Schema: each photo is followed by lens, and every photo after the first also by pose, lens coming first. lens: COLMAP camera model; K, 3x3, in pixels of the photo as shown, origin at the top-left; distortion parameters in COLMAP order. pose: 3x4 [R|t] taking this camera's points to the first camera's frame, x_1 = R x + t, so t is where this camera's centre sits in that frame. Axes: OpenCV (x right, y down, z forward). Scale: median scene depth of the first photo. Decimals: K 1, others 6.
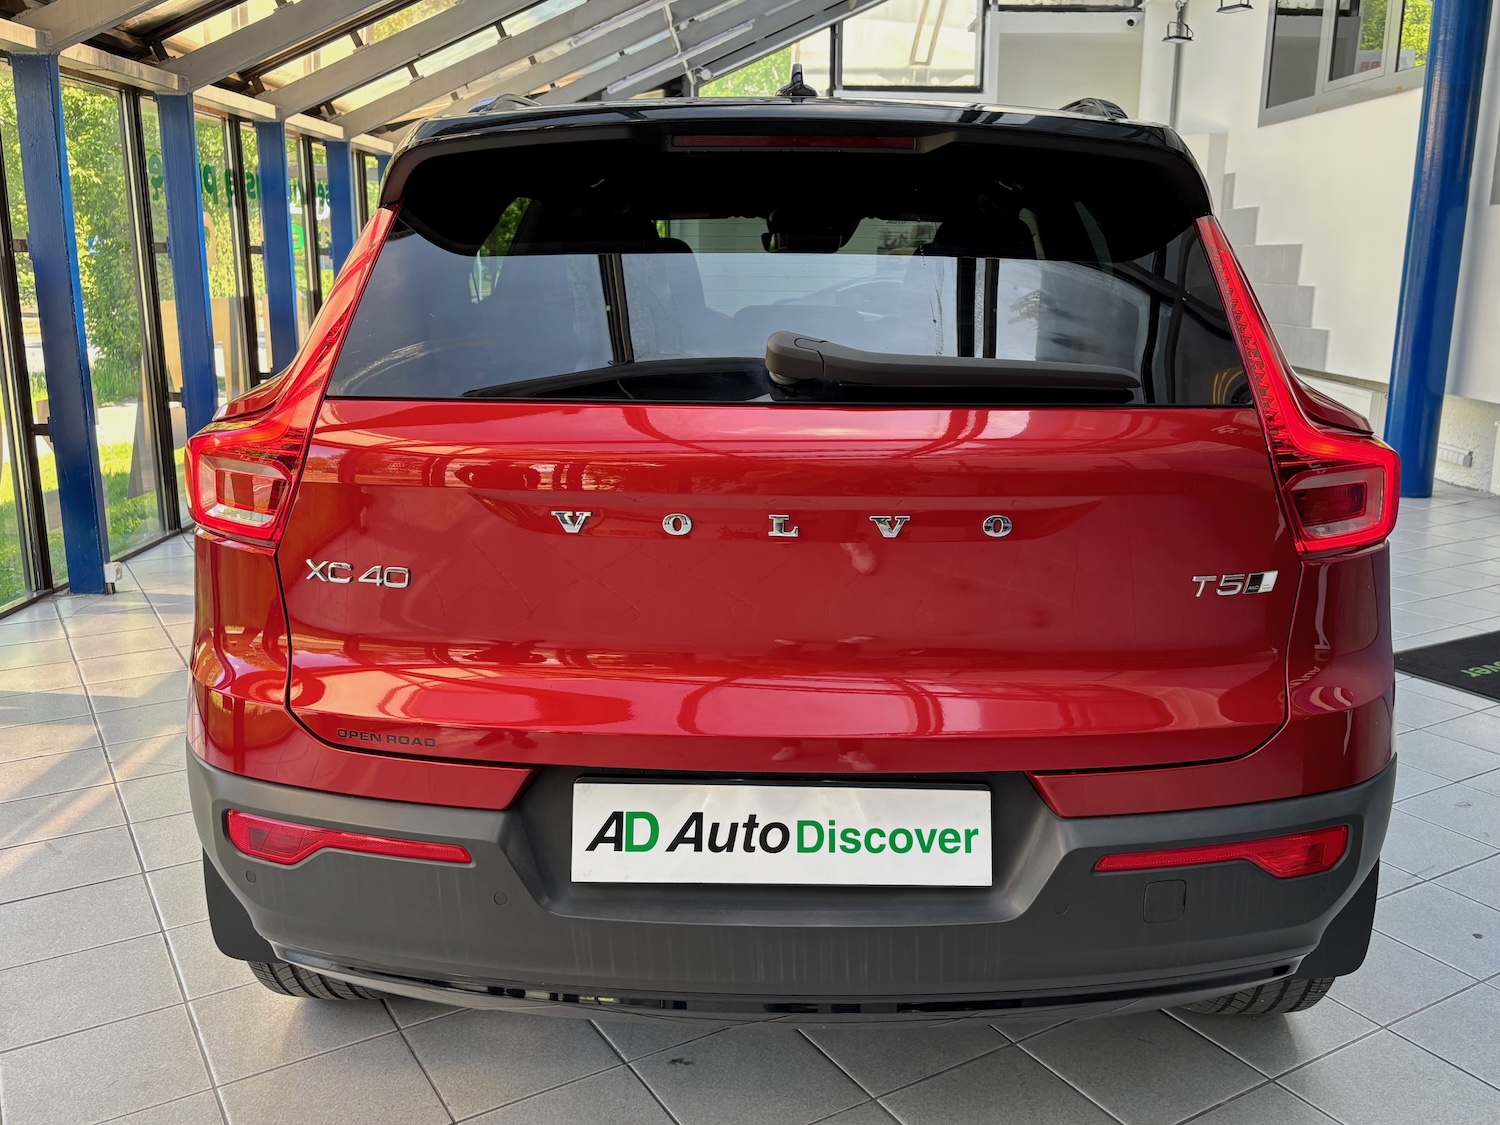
lens RADIAL K [[1297.0, 0, 750.1], [0, 1297.0, 536.0], [0, 0, 1]] dist [0.161957, -0.275289]
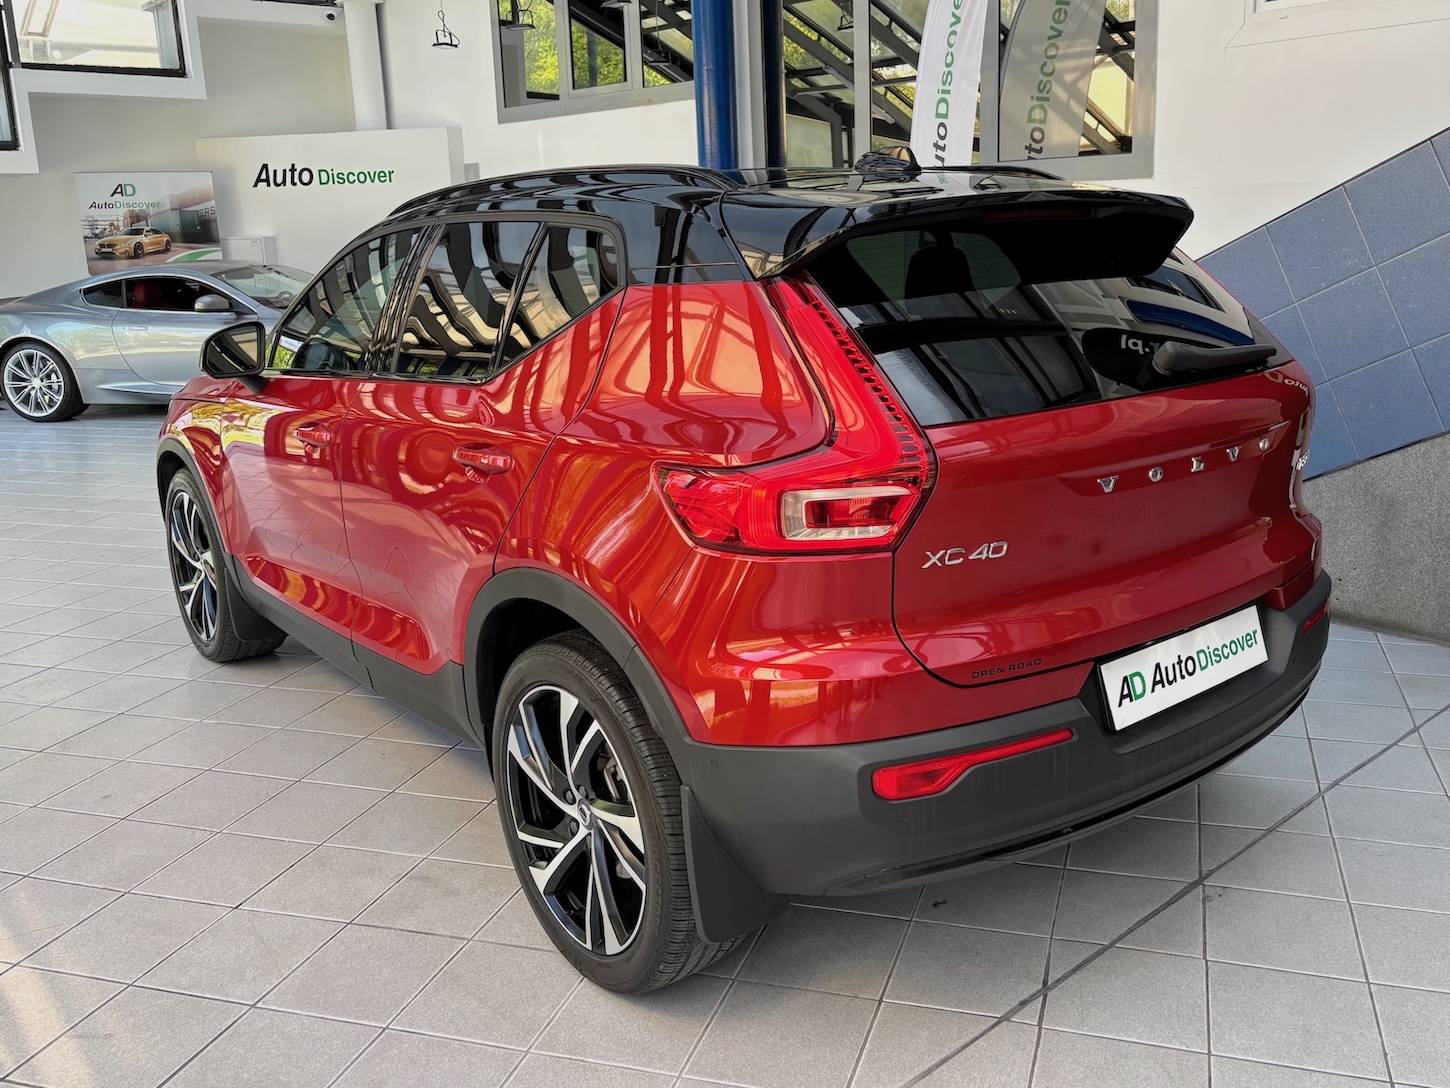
lens RADIAL K [[1295.3, 0, 770.1], [0, 1295.3, 476.3], [0, 0, 1]] dist [0.083976, -0.105089]
pose [[0.752243, -0.163040, 0.638395, -1.303413], [0.174420, 0.983611, 0.045680, -0.147207], [-0.635380, 0.076986, 0.768352, 0.109615]]
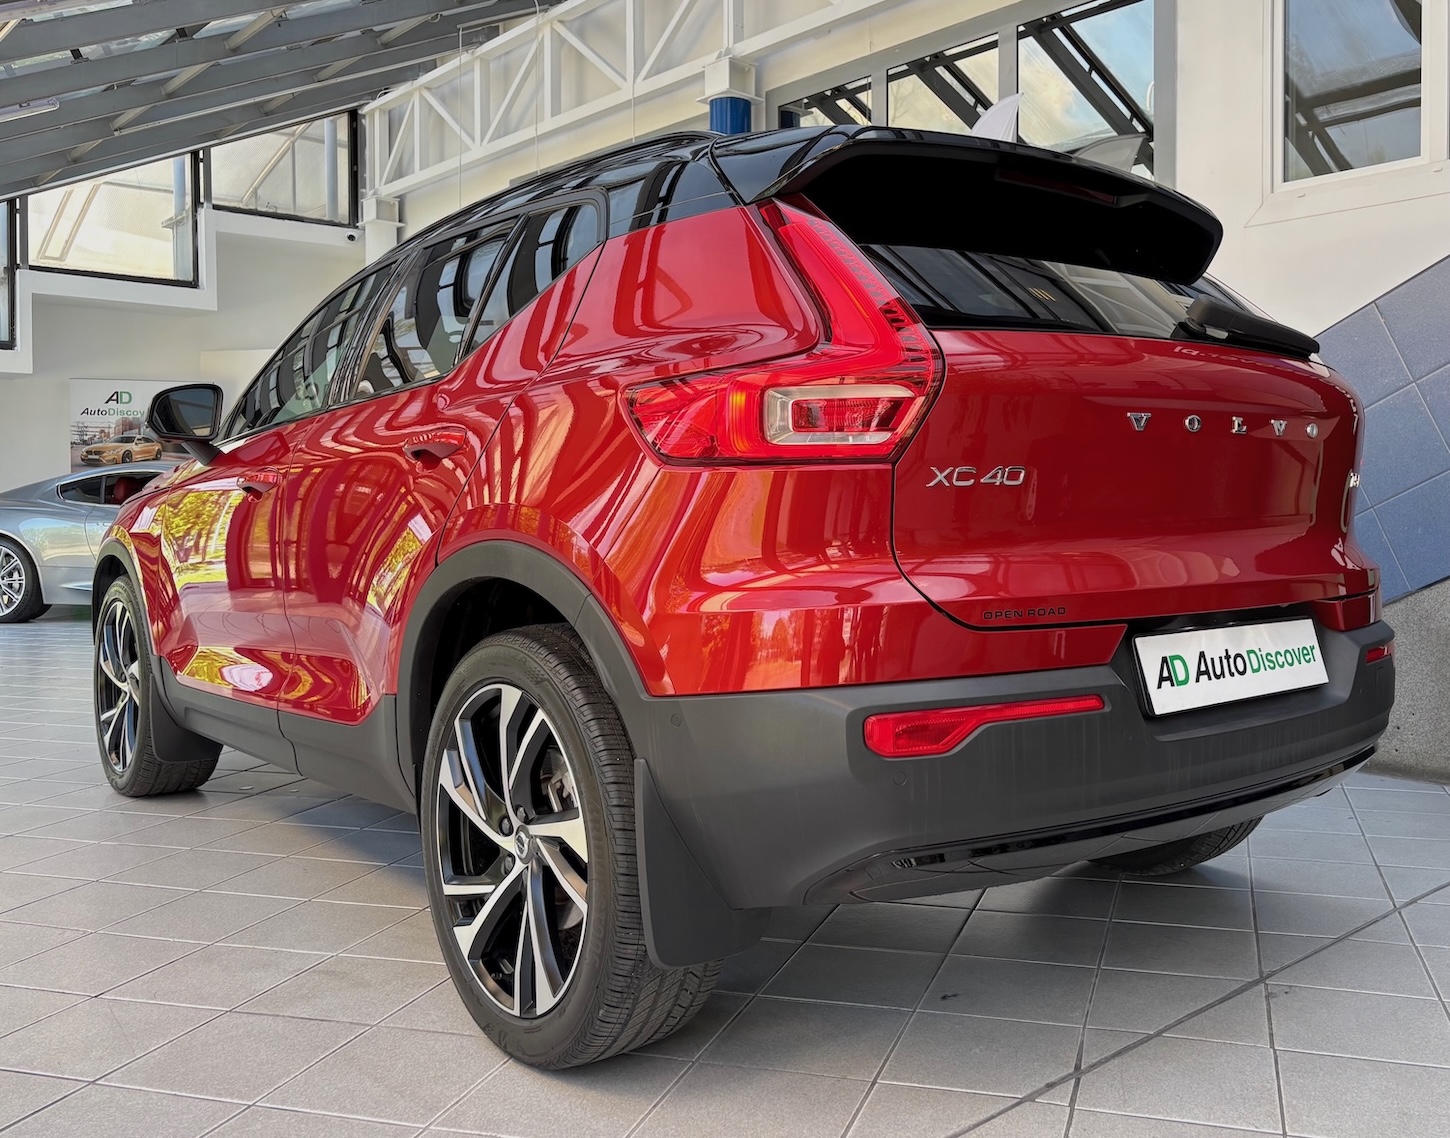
lens RADIAL K [[1335.6, 0, 806.3], [0, 1335.6, 499.4], [0, 0, 1]] dist [0.102101, -0.128425]
pose [[0.744540, -0.012749, 0.667456, -1.217729], [0.150353, 0.977332, -0.149050, 0.204548], [-0.650426, 0.211328, 0.729580, 0.251125]]
